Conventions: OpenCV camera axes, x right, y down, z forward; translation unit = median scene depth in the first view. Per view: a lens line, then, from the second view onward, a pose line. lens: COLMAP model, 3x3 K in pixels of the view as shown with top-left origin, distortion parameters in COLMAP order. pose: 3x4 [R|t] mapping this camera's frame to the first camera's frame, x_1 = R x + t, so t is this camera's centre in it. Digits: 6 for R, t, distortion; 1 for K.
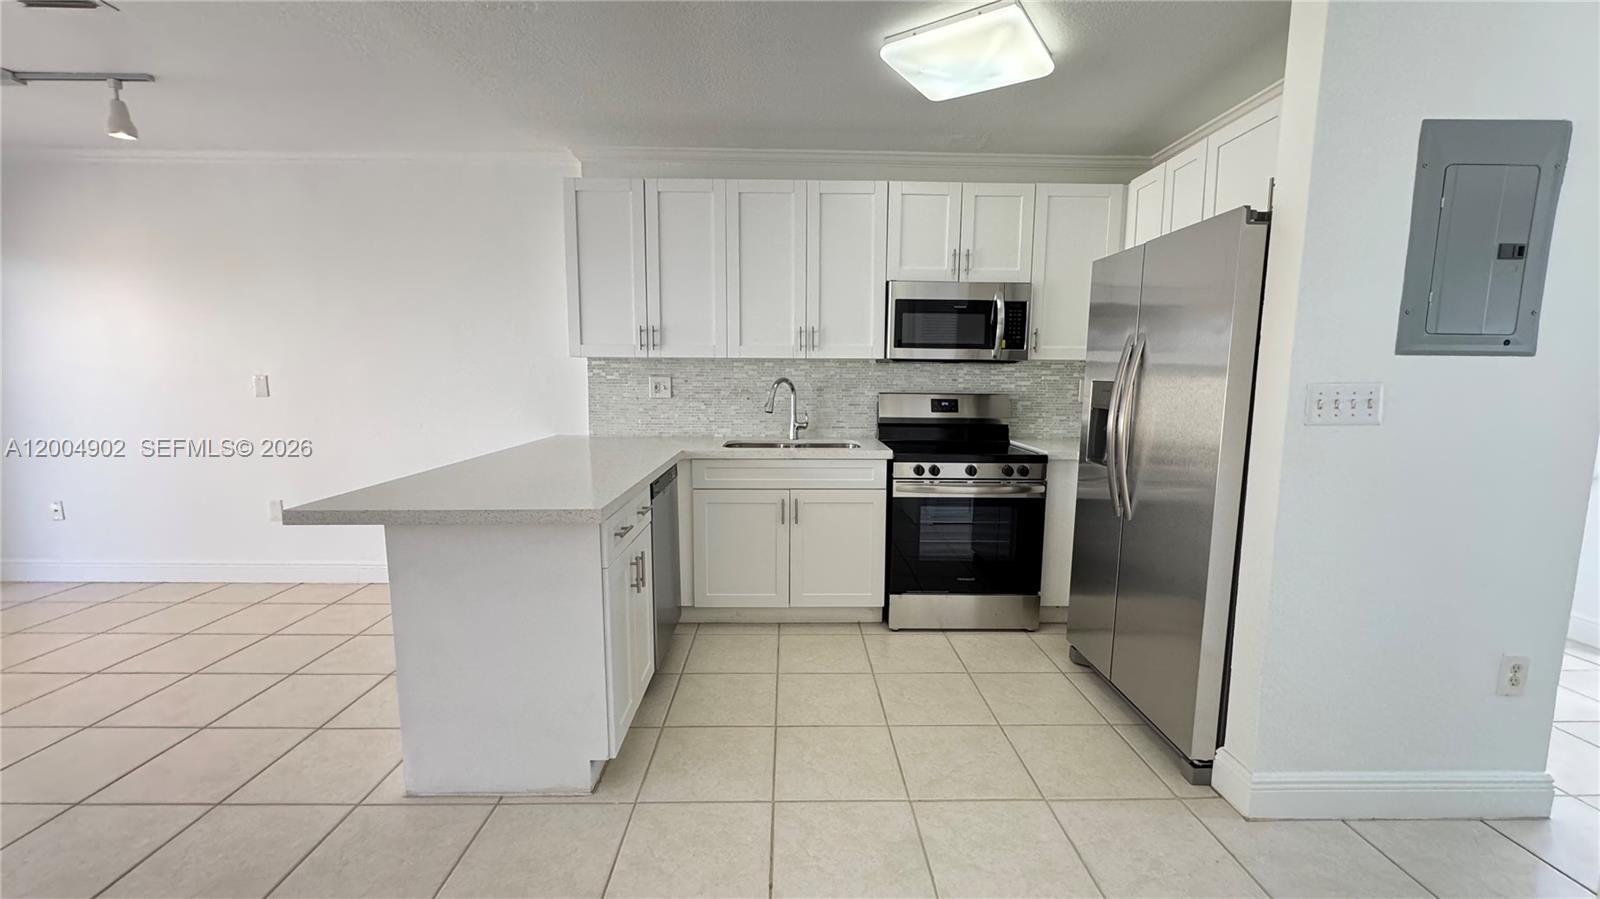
lens RADIAL K [[636.9, 0, 800.9], [0, 636.9, 448.9], [0, 0, 1]] dist [-0.002614, 0.000094]
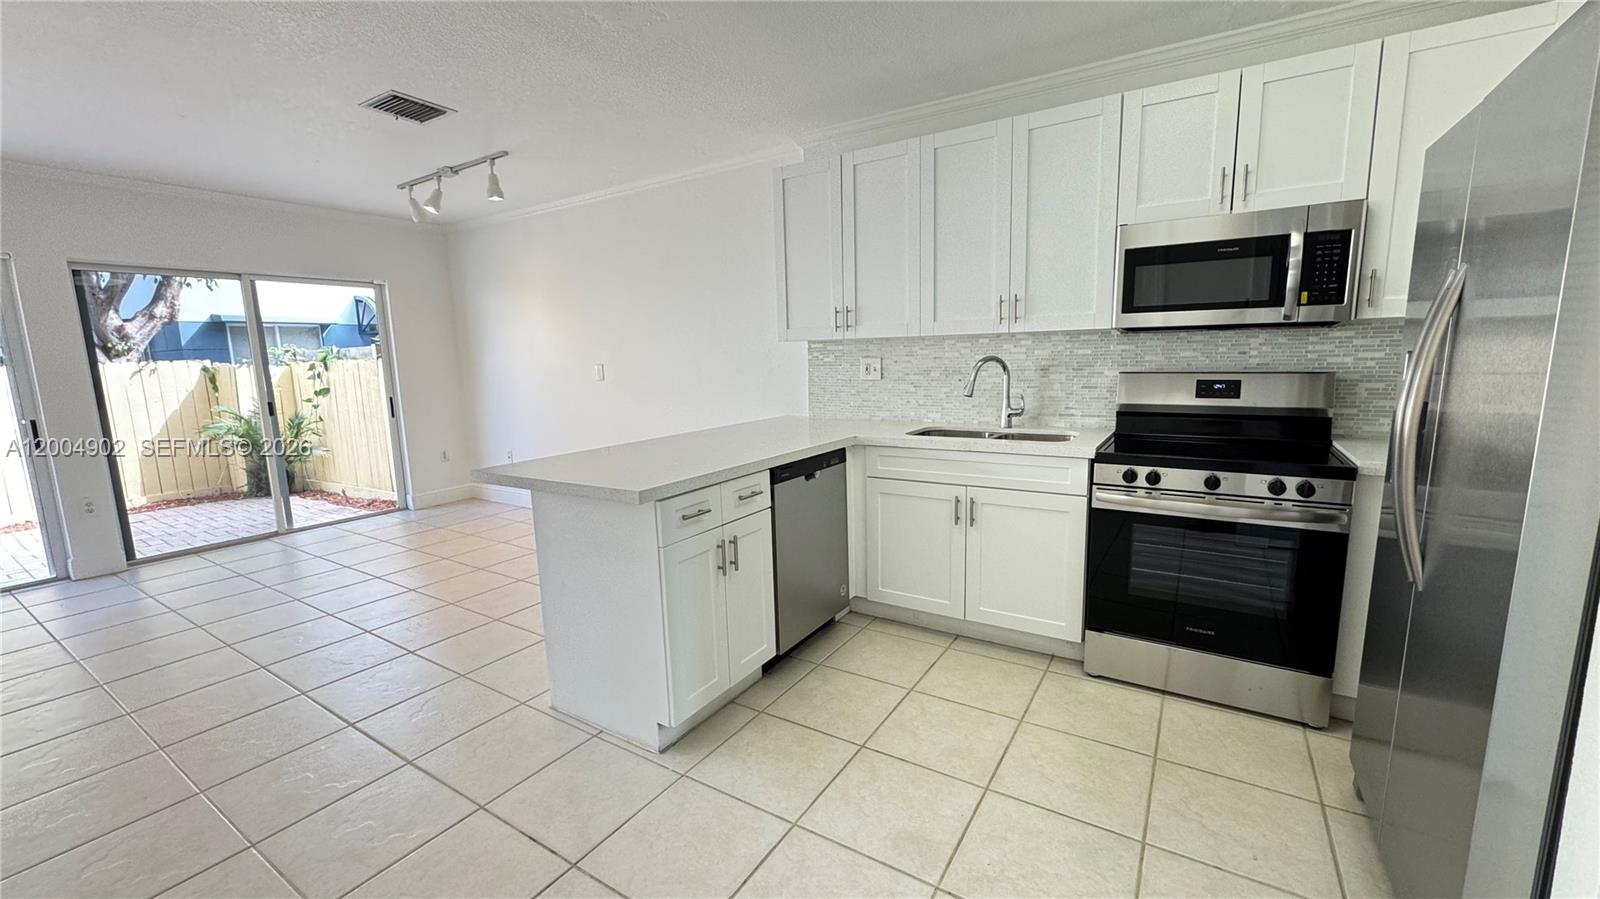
lens RADIAL K [[636.9, 0, 799.4], [0, 636.9, 449.5], [0, 0, 1]] dist [-0.002614, 0.000094]
pose [[0.831902, 0.055233, -0.552167, 0.256094], [-0.035501, 0.998293, 0.046372, -0.017333], [0.553786, -0.018975, 0.832443, 0.144686]]
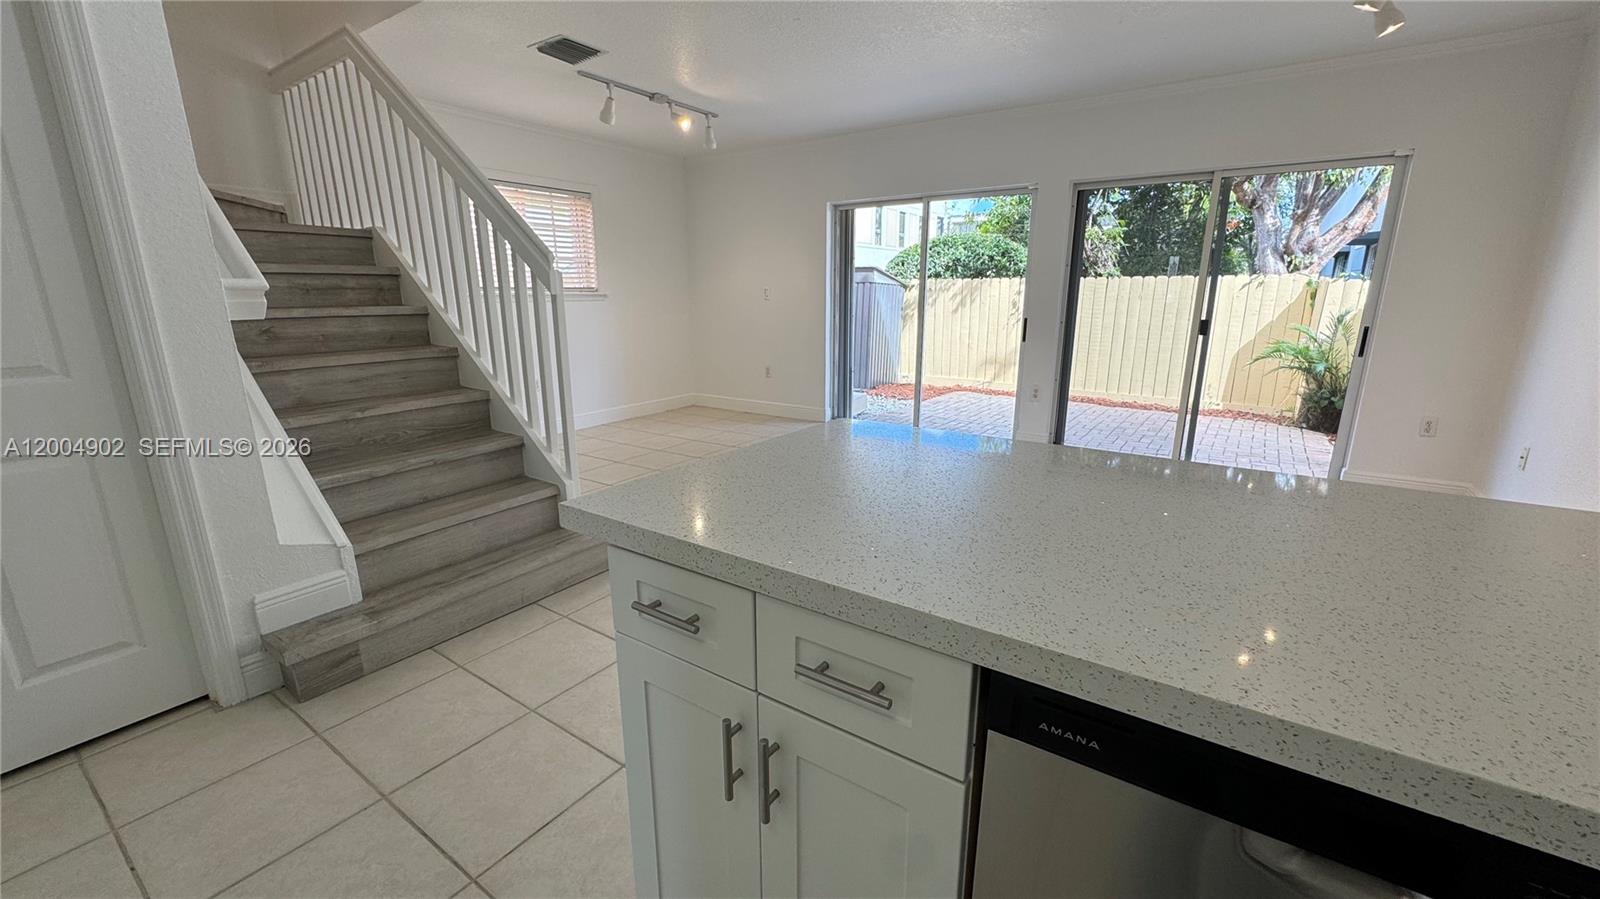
lens RADIAL K [[636.9, 0, 796.5], [0, 636.9, 450.2], [0, 0, 1]] dist [-0.002614, 0.000094]
pose [[-0.584953, 0.193708, -0.787596, 0.000616], [-0.097912, 0.947094, 0.305656, -0.078001], [0.805136, 0.255910, -0.535039, 0.777692]]
